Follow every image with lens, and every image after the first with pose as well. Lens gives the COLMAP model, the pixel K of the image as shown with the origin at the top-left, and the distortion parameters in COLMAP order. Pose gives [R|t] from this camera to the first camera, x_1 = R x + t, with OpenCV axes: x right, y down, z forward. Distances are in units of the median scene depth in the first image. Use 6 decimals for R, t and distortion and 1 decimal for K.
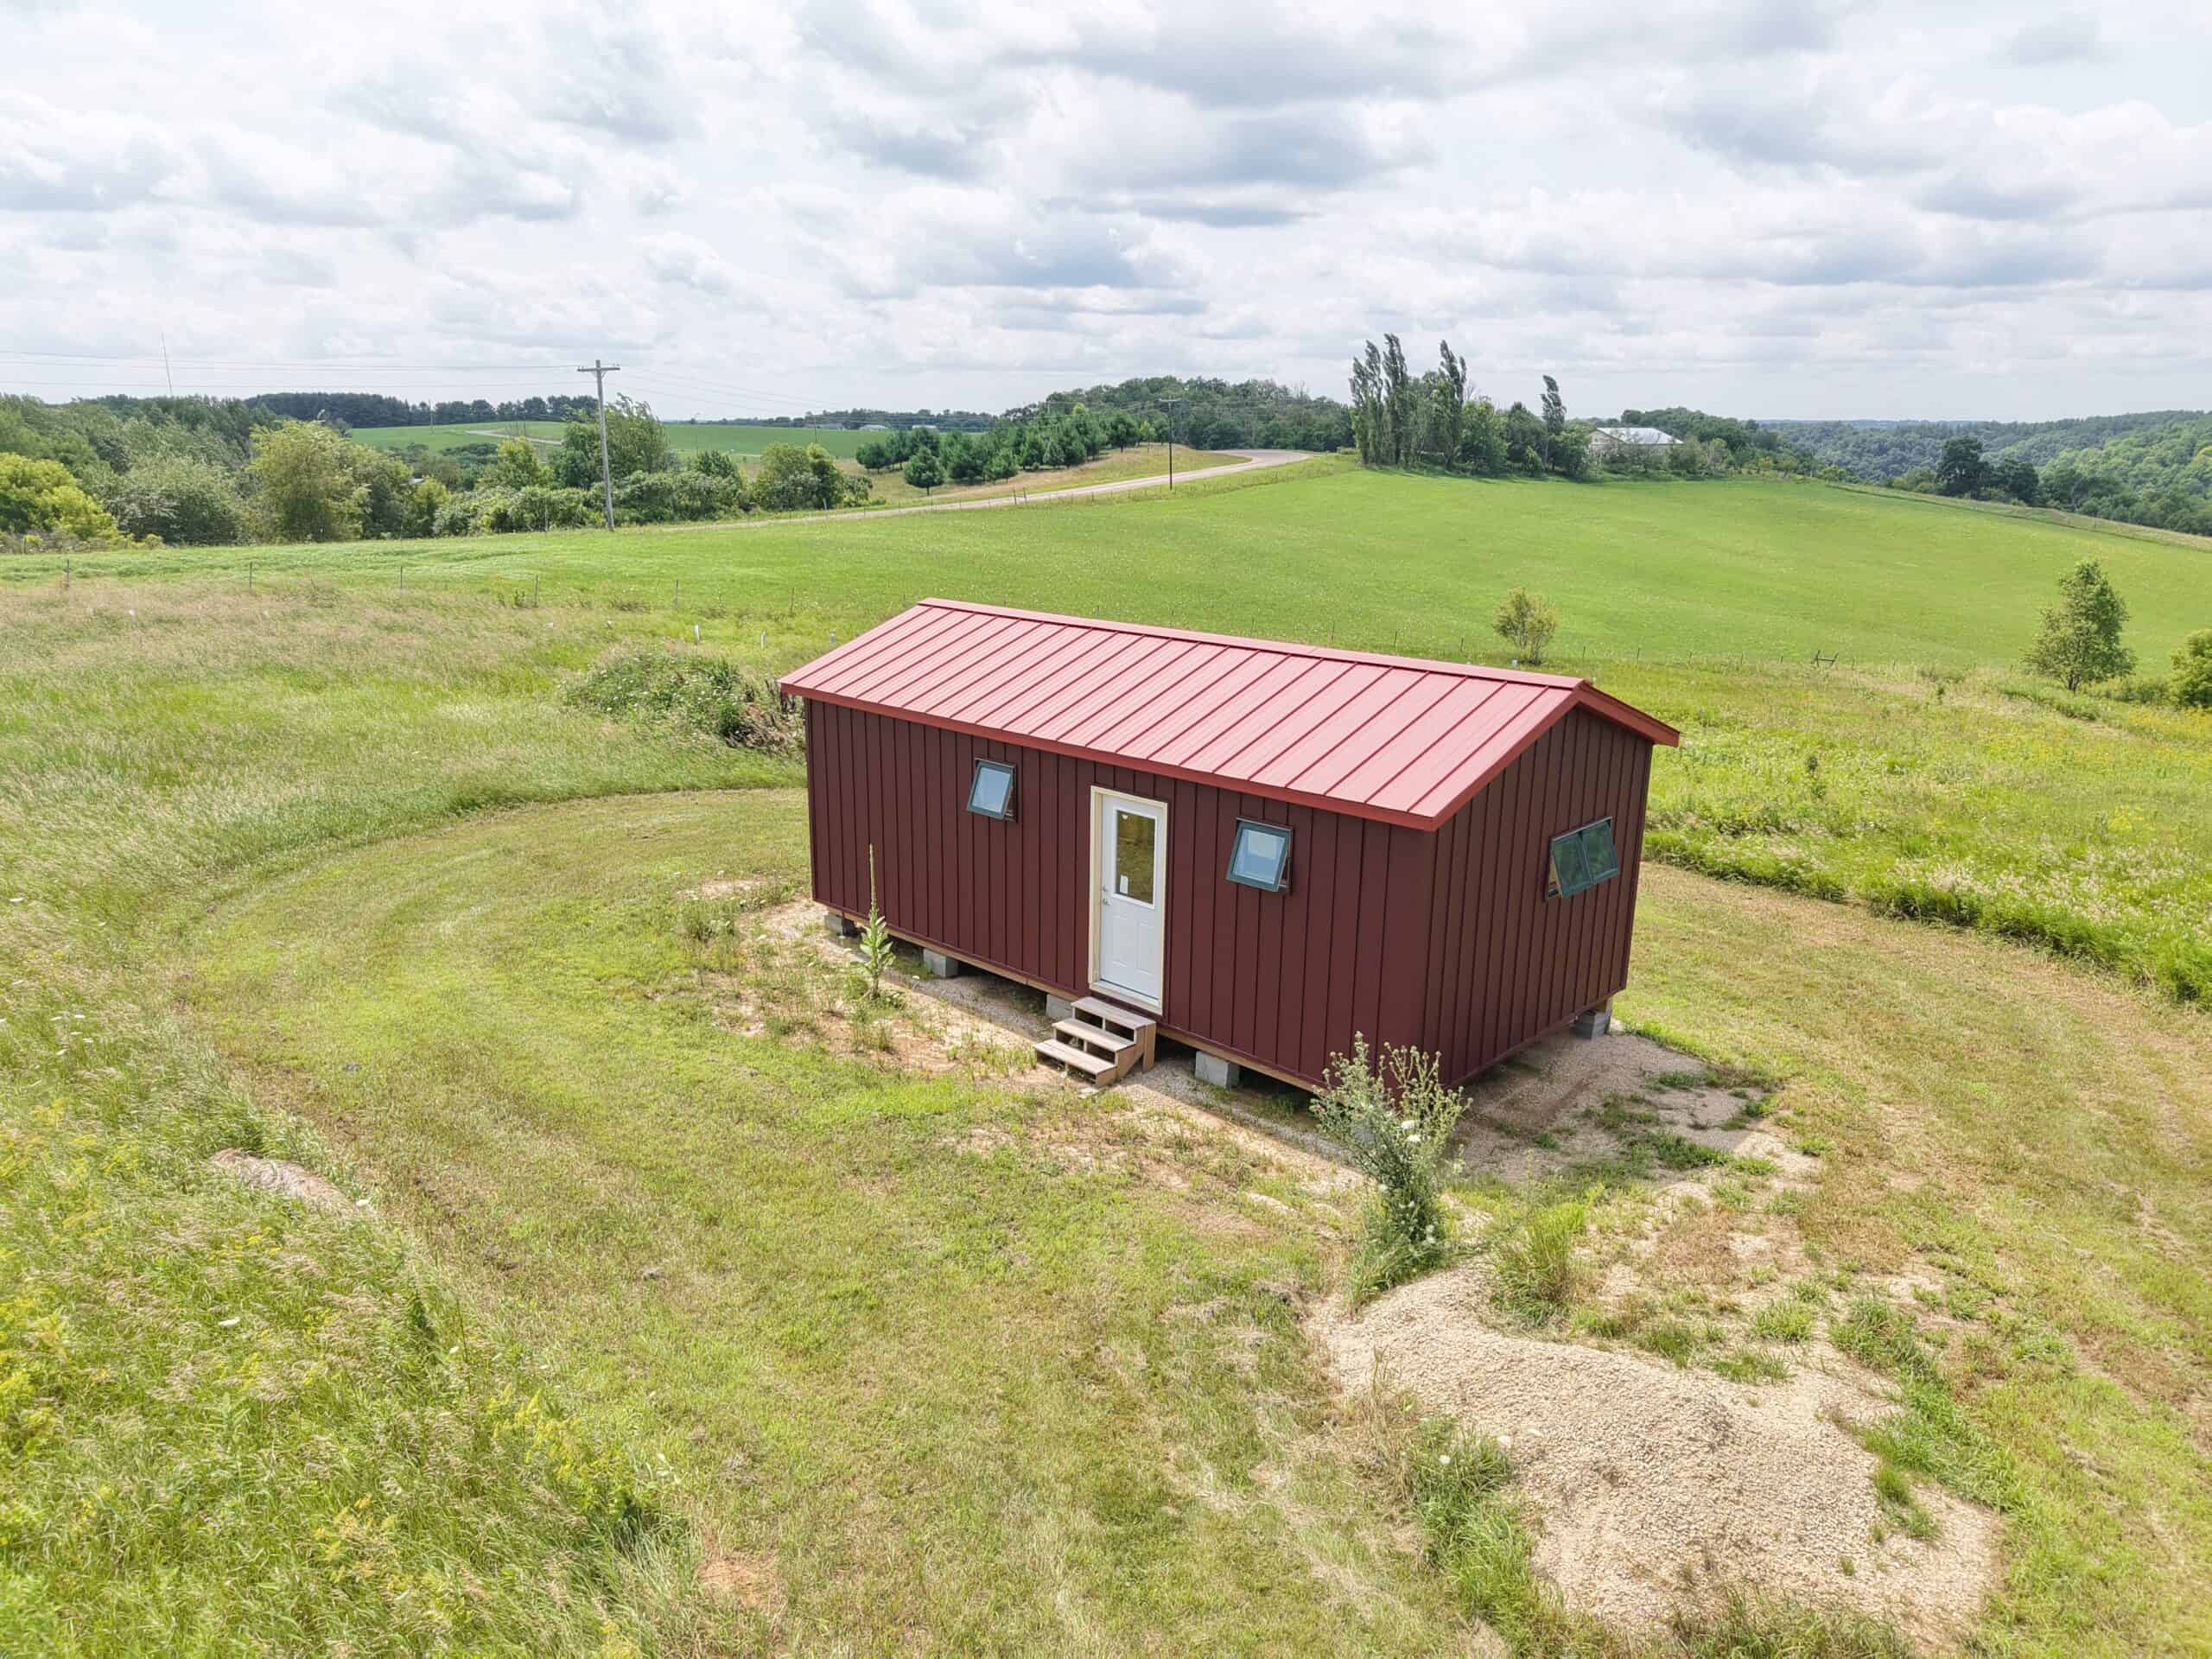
lens RADIAL K [[1447.8, 0, 1106.0], [0, 1447.8, 829.5], [0, 0, 1]] dist [0.000950, 0.000161]
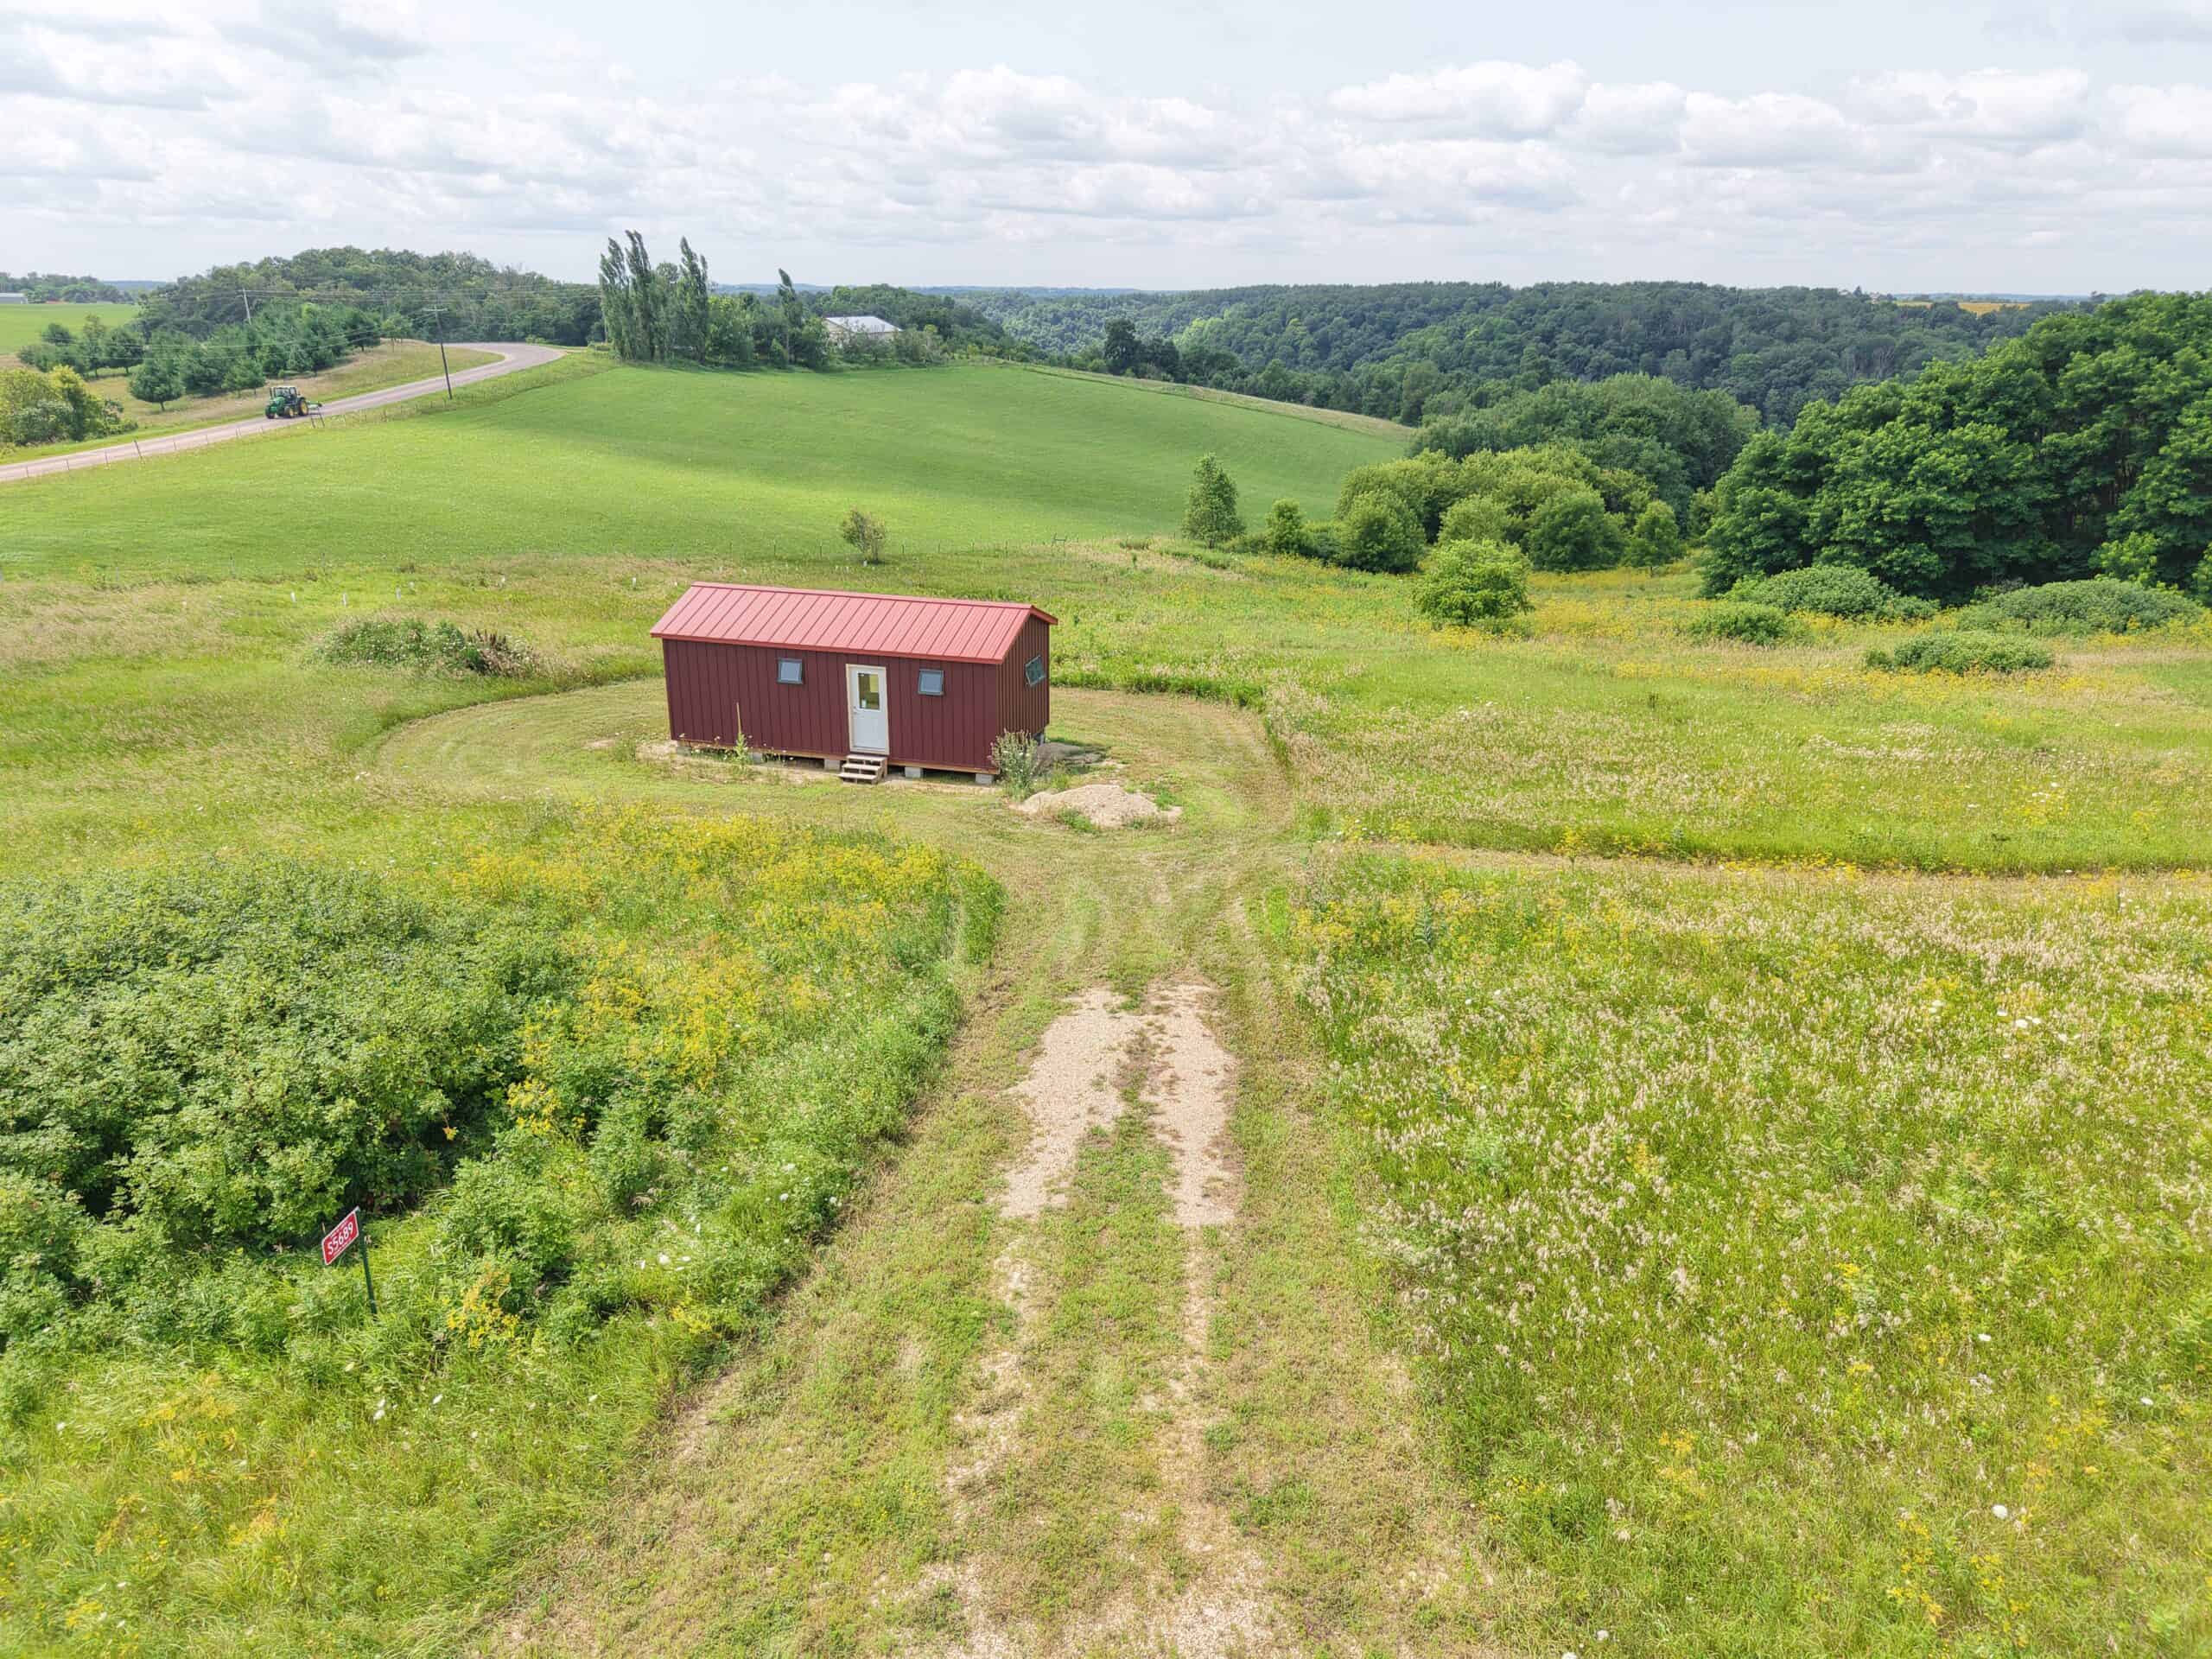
lens RADIAL K [[1447.8, 0, 1106.0], [0, 1447.8, 829.5], [0, 0, 1]] dist [0.000950, 0.000161]
pose [[0.872403, -0.160950, 0.461528, -0.146255], [0.121352, 0.985988, 0.114462, 0.003111], [-0.473484, -0.043850, 0.879710, -0.248071]]
